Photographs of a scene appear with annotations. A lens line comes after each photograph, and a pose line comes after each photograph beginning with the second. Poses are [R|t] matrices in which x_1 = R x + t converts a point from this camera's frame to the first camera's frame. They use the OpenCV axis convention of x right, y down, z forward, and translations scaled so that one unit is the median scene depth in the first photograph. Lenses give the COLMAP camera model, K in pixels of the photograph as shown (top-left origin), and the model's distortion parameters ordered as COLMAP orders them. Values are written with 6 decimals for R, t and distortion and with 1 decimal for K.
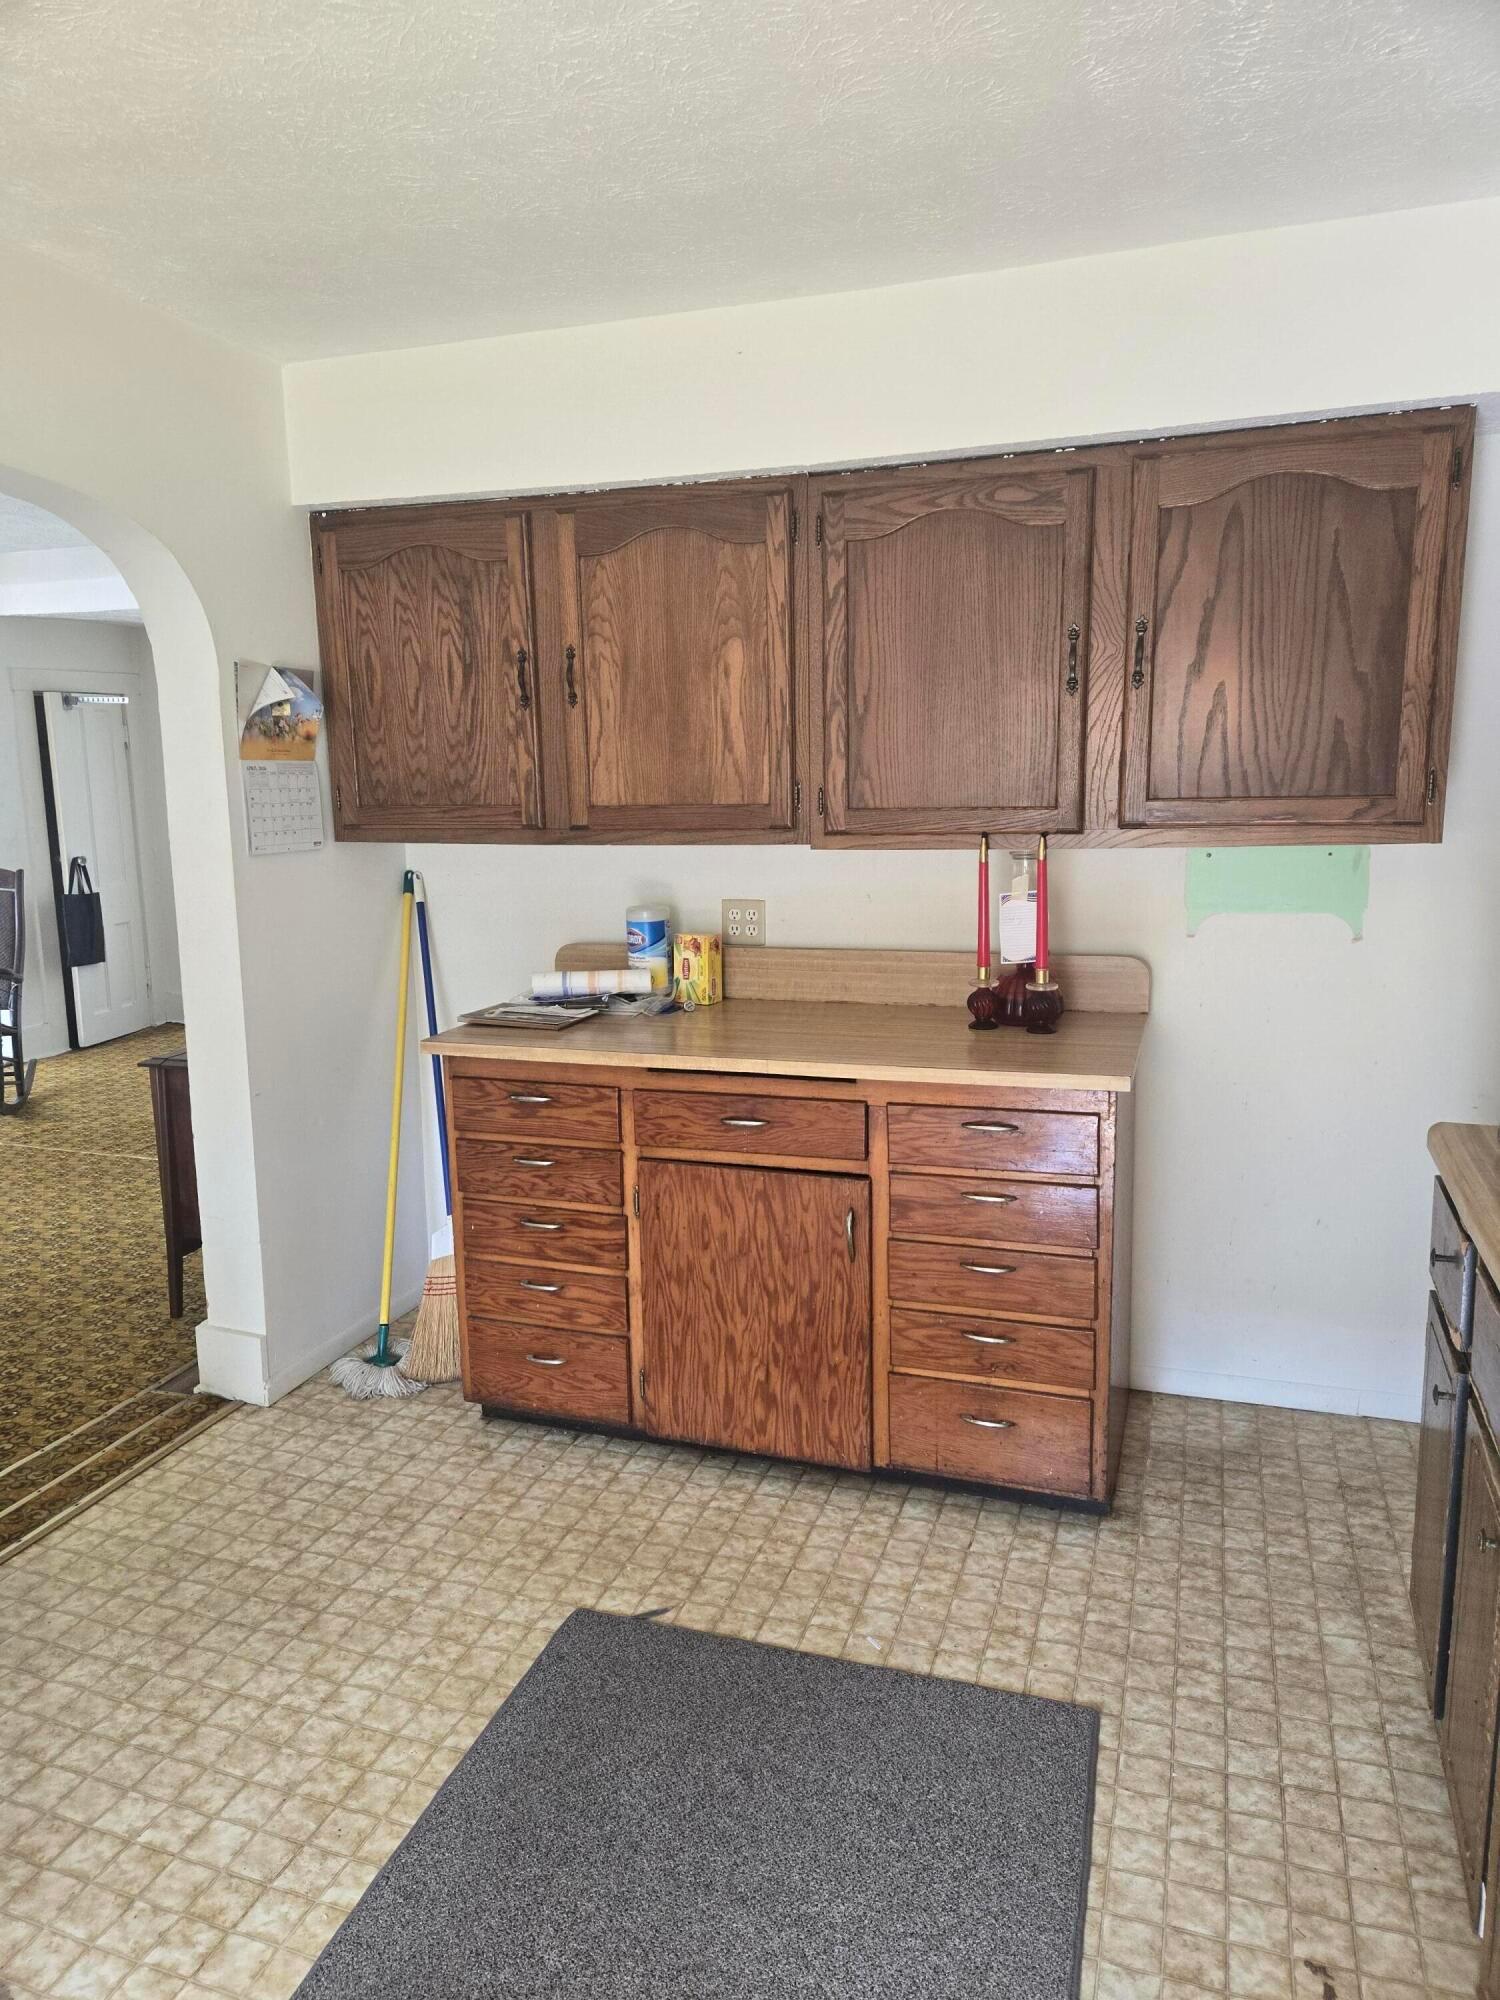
lens RADIAL K [[1344.3, 0, 750.0], [0, 1344.3, 1000.0], [0, 0, 1]] dist [0.064103, -0.062042]
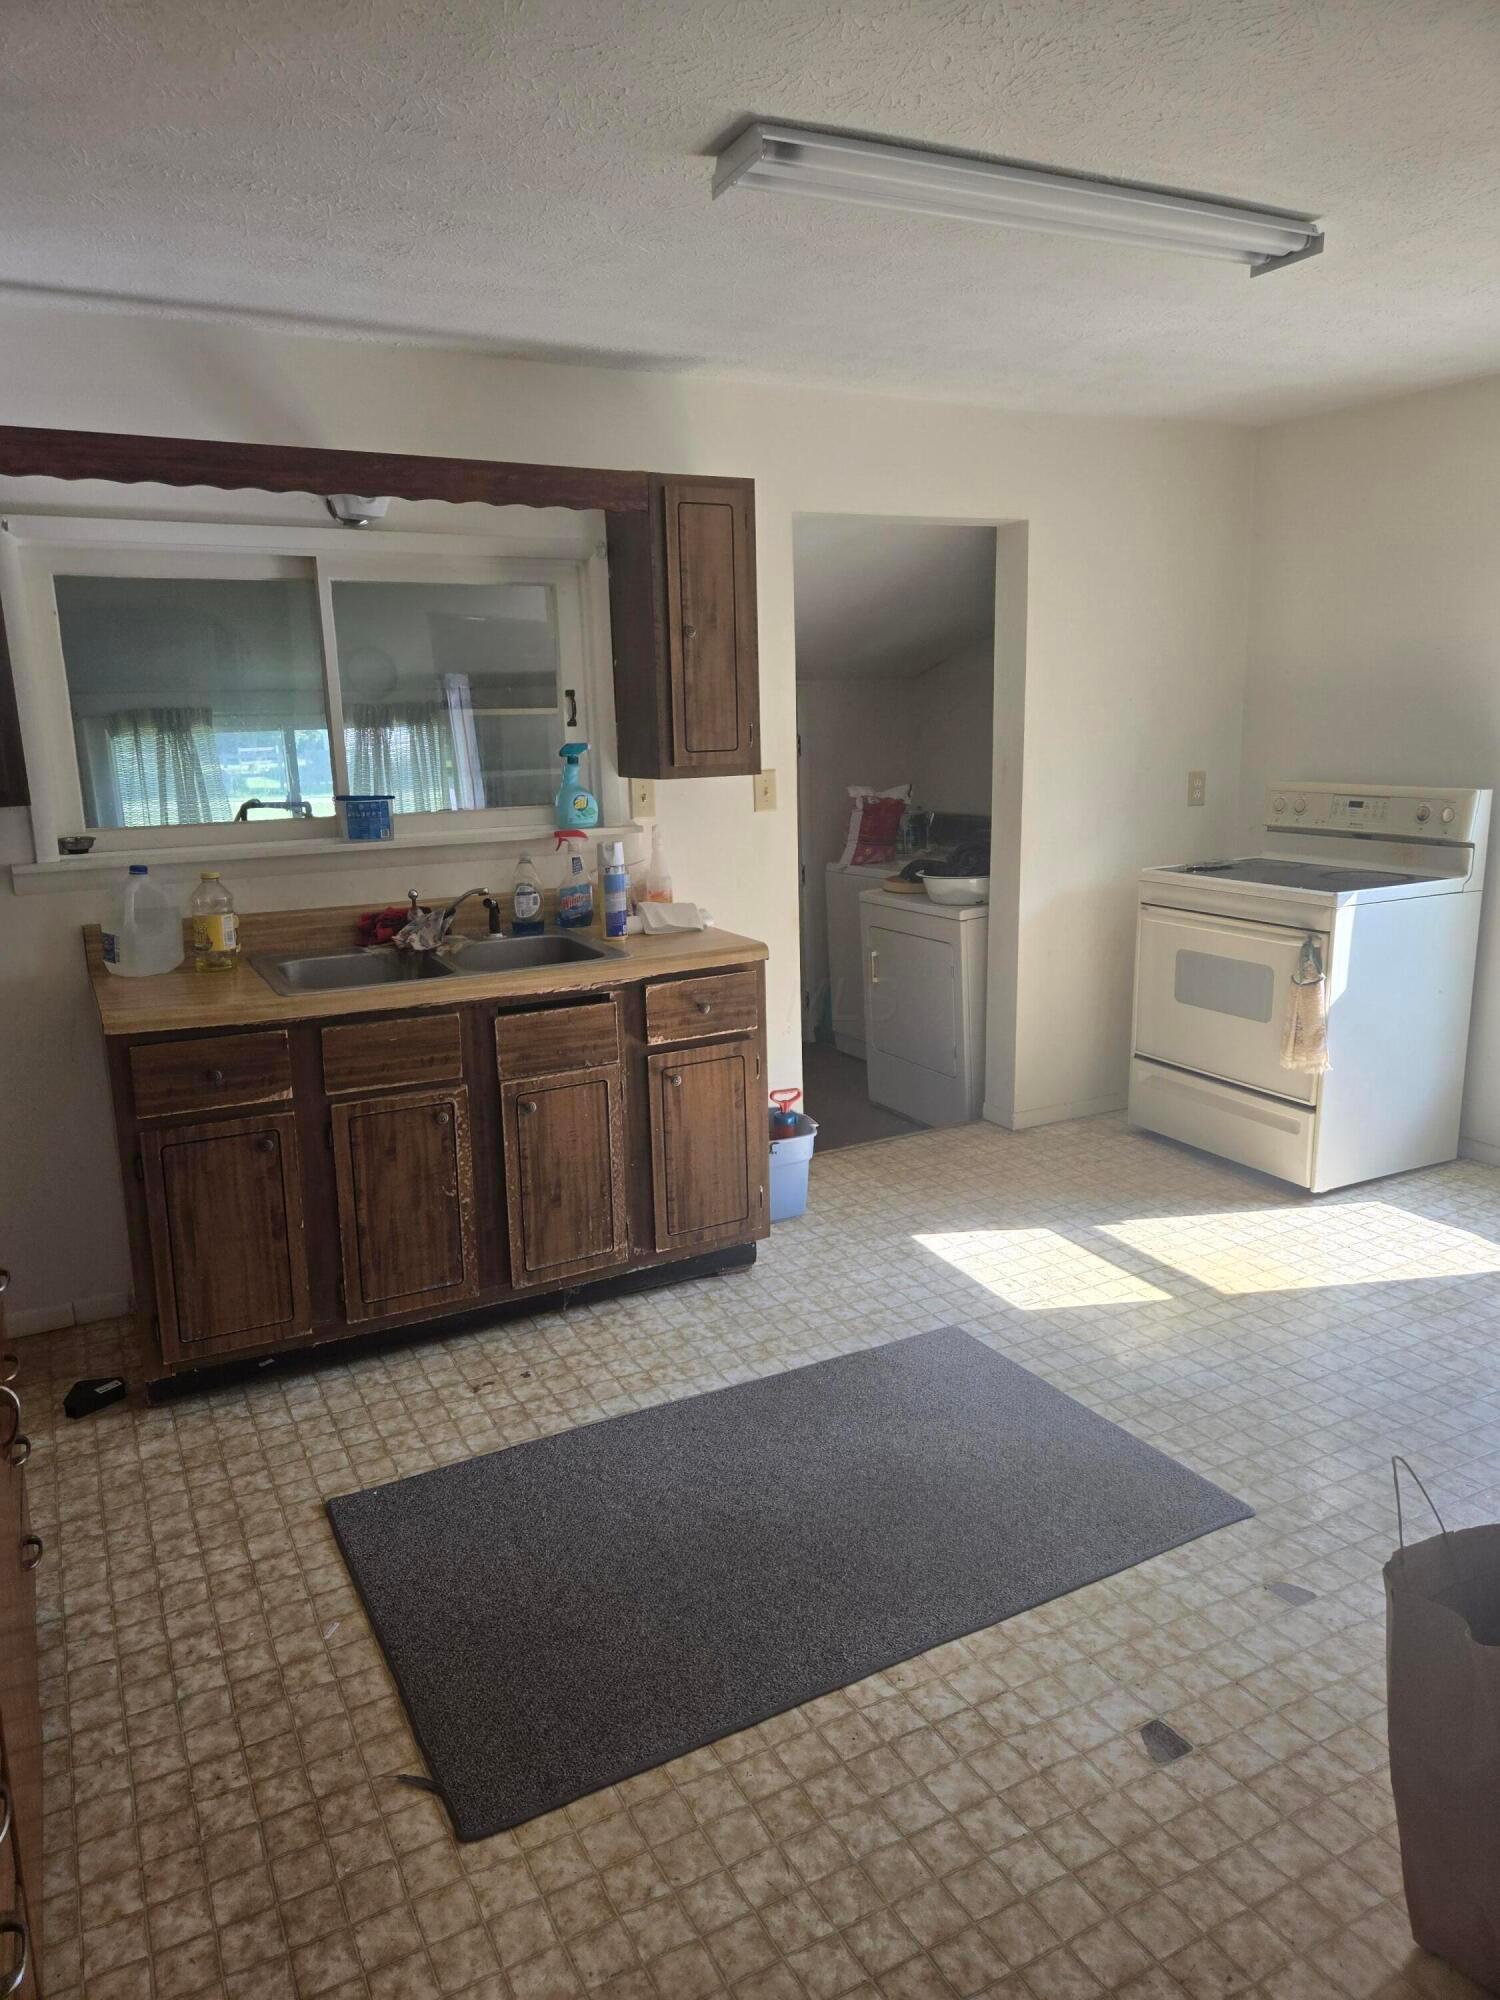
lens RADIAL K [[1344.3, 0, 750.0], [0, 1344.3, 1000.0], [0, 0, 1]] dist [0.064103, -0.062042]
pose [[-0.732641, -0.106749, 0.672192, -0.846892], [0.152641, 0.936696, 0.315122, -0.242693], [-0.663278, 0.333475, -0.669967, 1.505253]]
